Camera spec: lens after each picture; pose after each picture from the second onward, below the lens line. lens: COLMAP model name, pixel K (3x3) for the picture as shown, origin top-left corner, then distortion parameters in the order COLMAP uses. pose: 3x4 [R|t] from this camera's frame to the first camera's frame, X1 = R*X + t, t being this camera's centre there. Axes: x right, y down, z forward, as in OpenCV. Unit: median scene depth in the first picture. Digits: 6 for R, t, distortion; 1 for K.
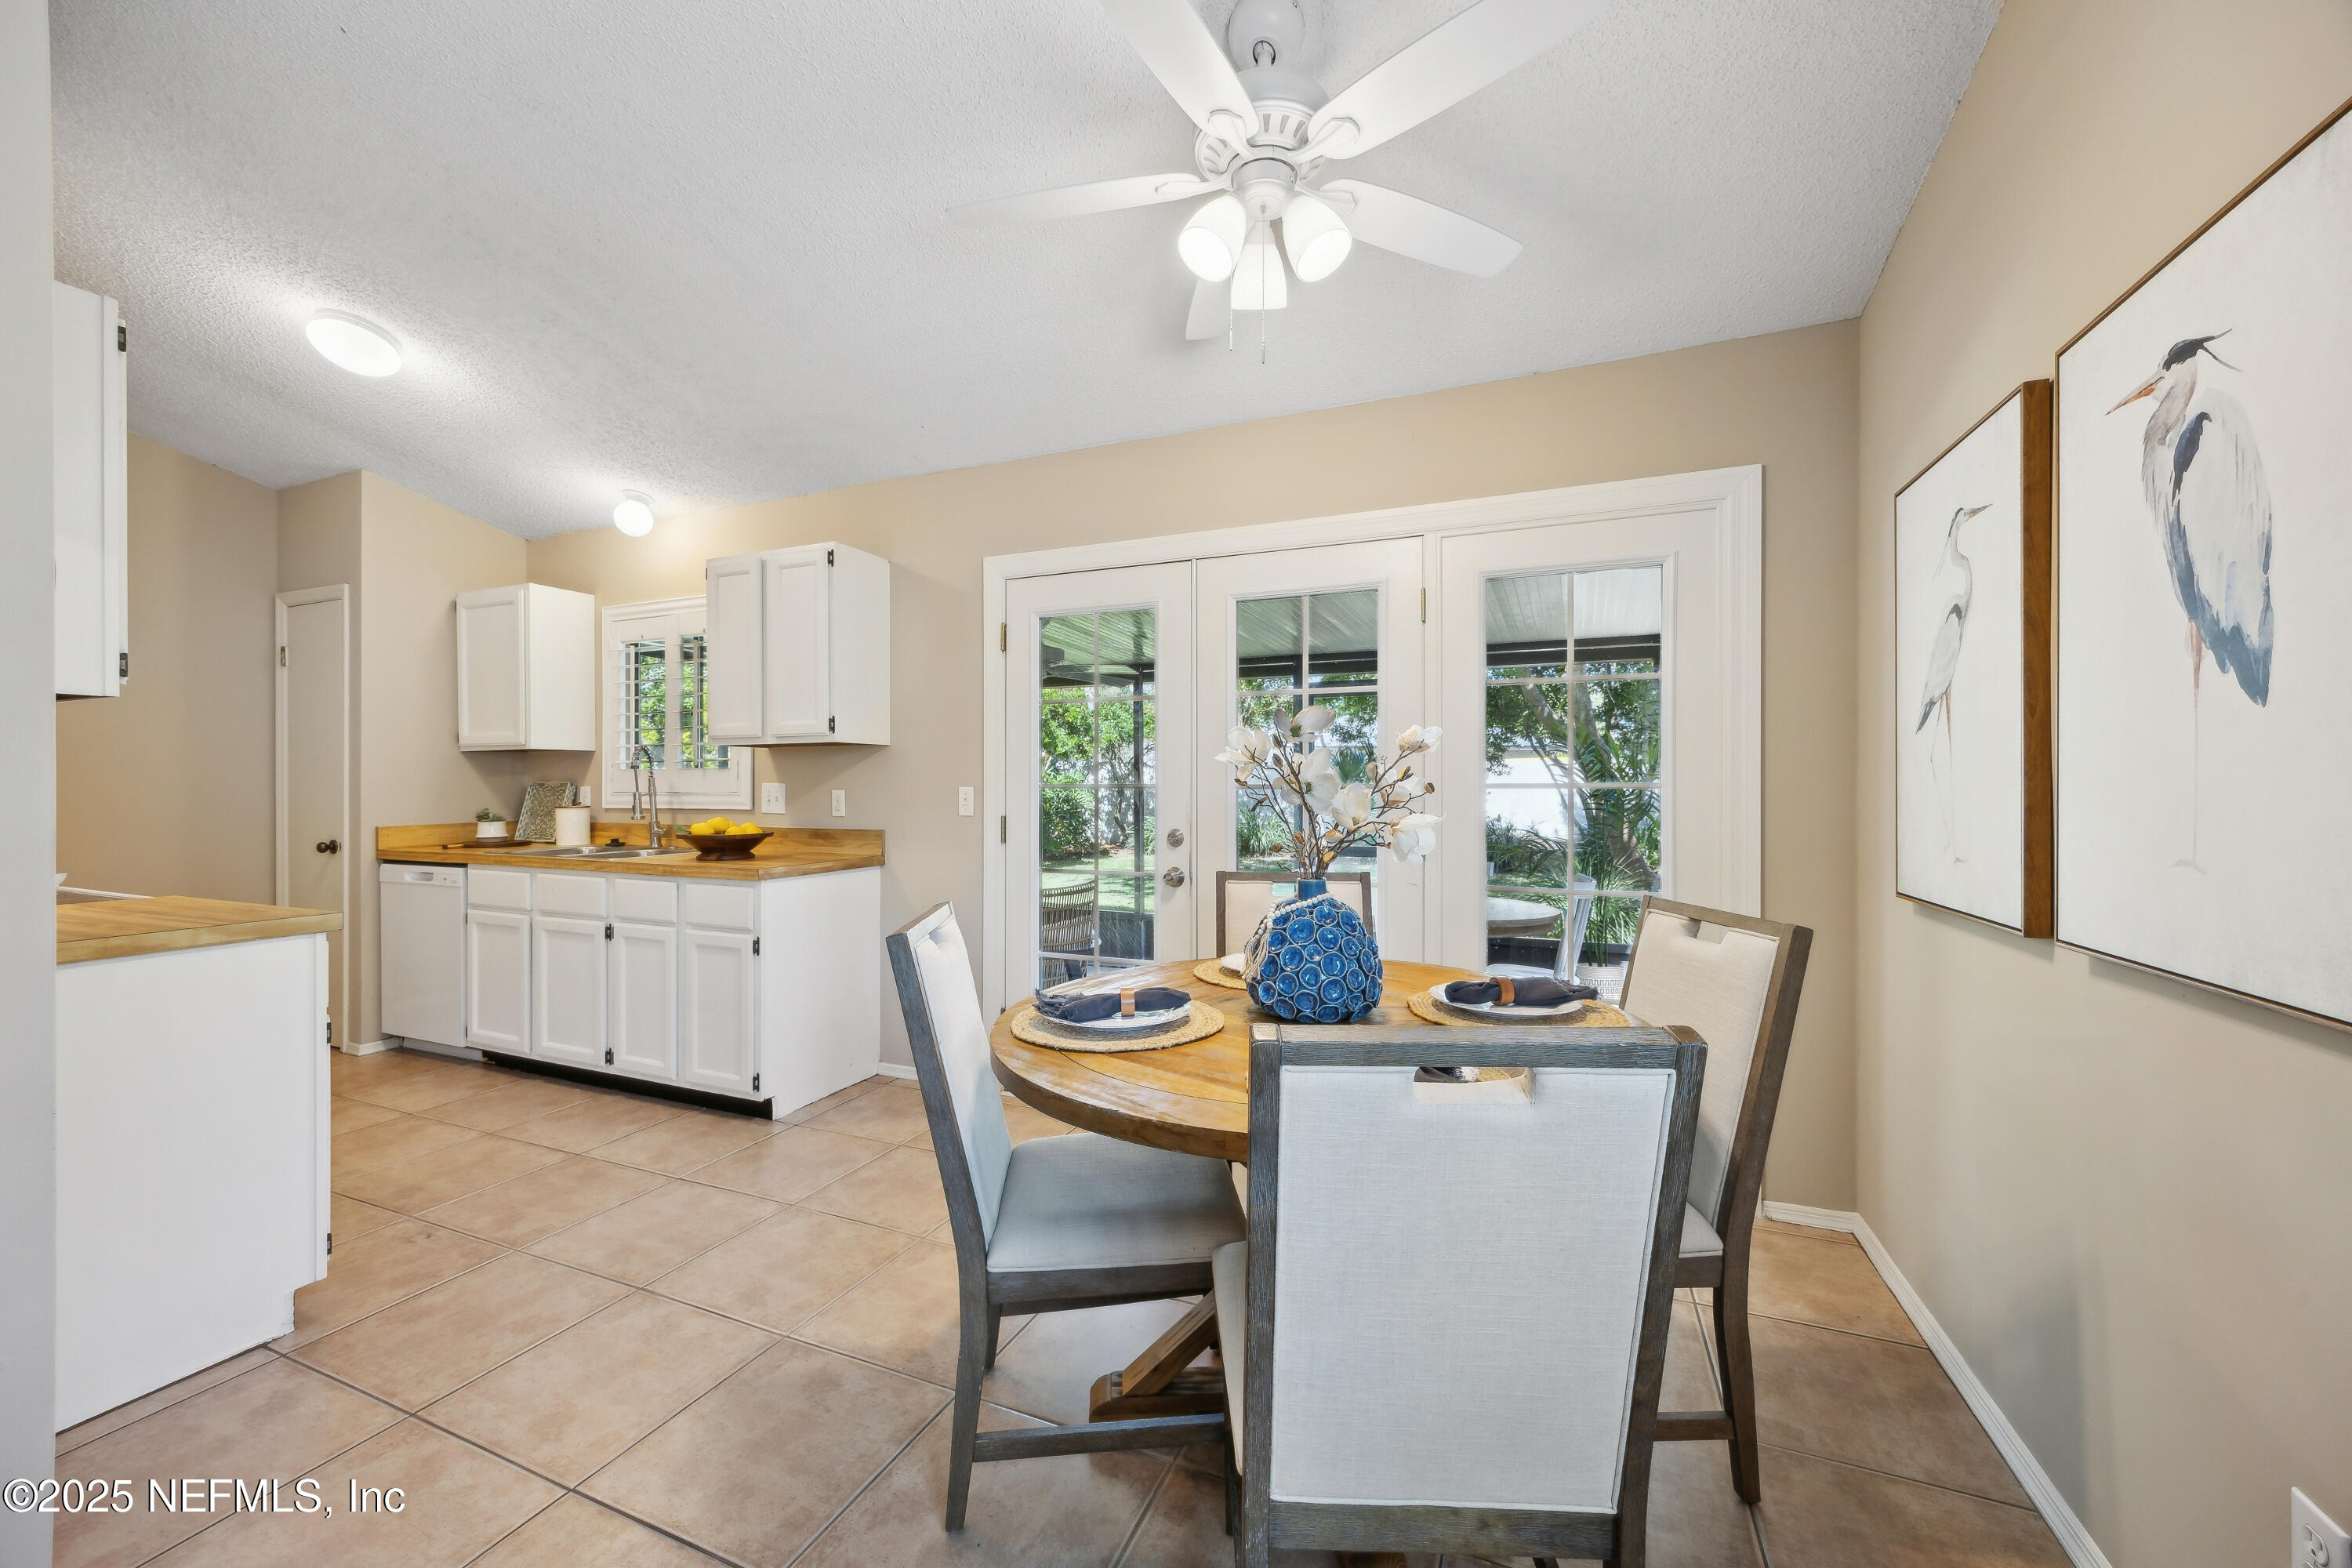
lens RADIAL K [[902.3, 0, 1176.2], [0, 902.3, 789.3], [0, 0, 1]] dist [-0.008444, -0.000079]
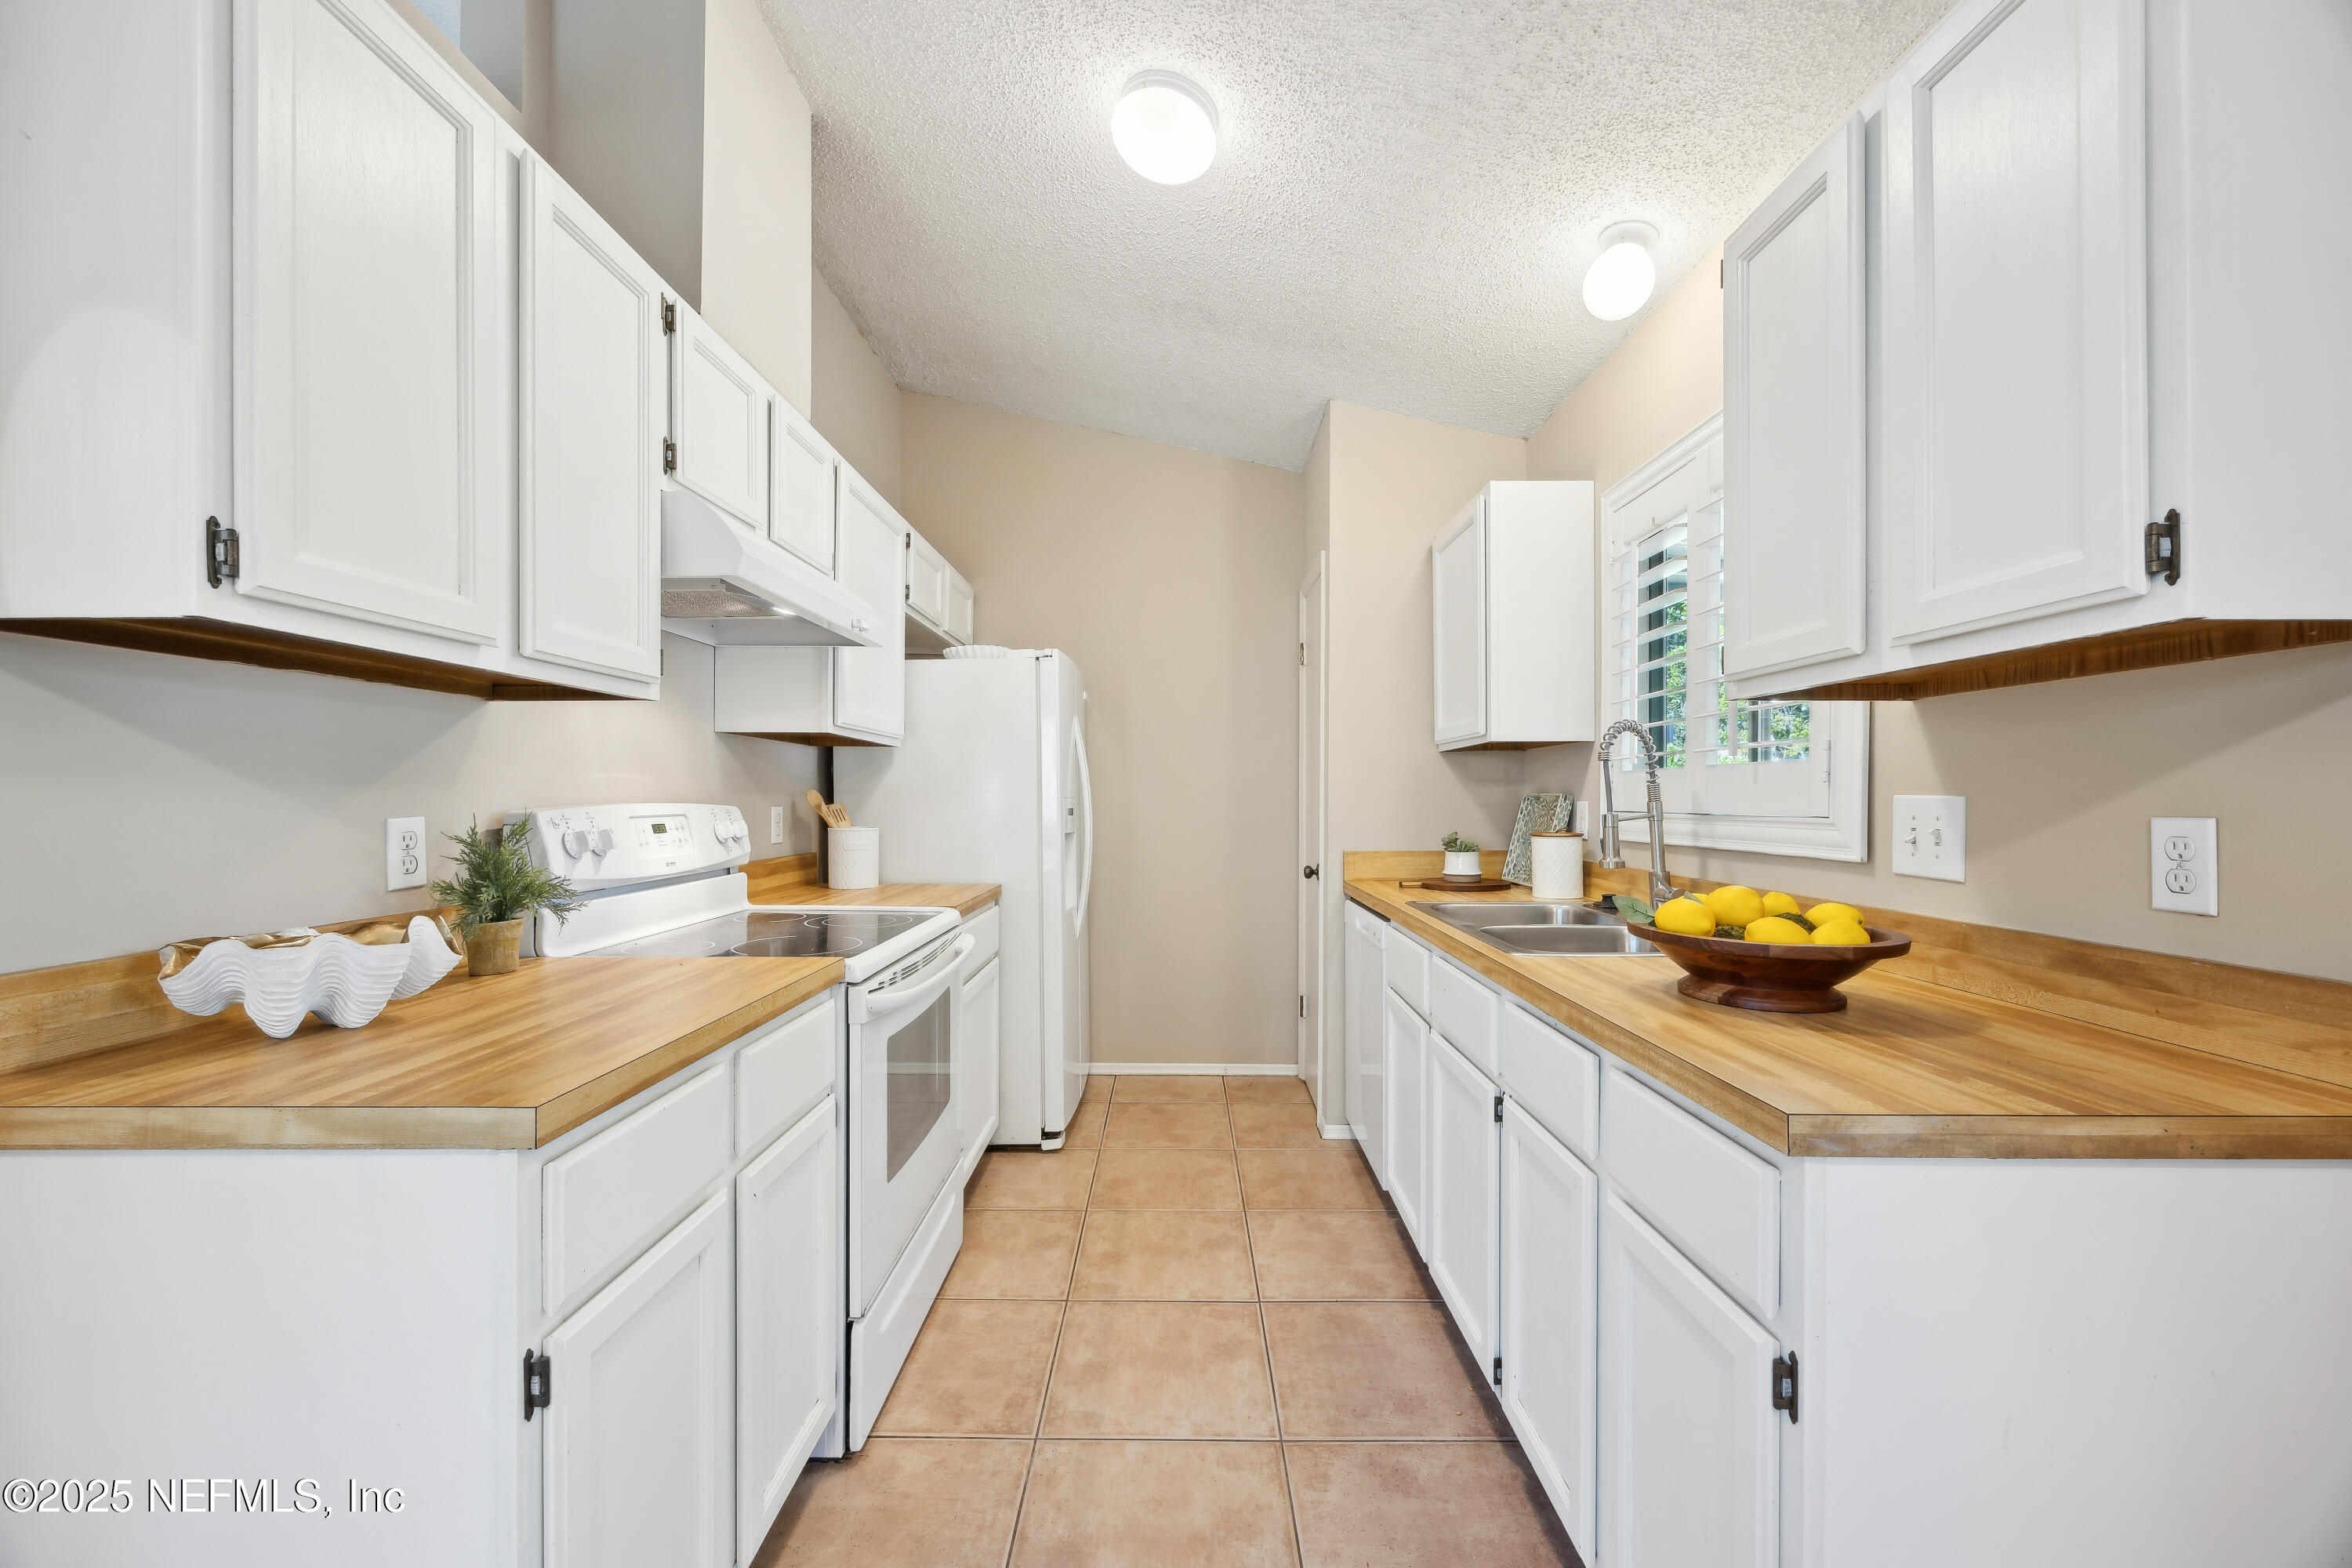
lens RADIAL K [[902.3, 0, 1179.3], [0, 902.3, 799.4], [0, 0, 1]] dist [-0.008444, -0.000079]
pose [[0.383201, 0.001518, -0.923664, -0.228596], [-0.005027, 0.999987, -0.000442, -0.002670], [0.923651, 0.004813, 0.383204, 0.579698]]
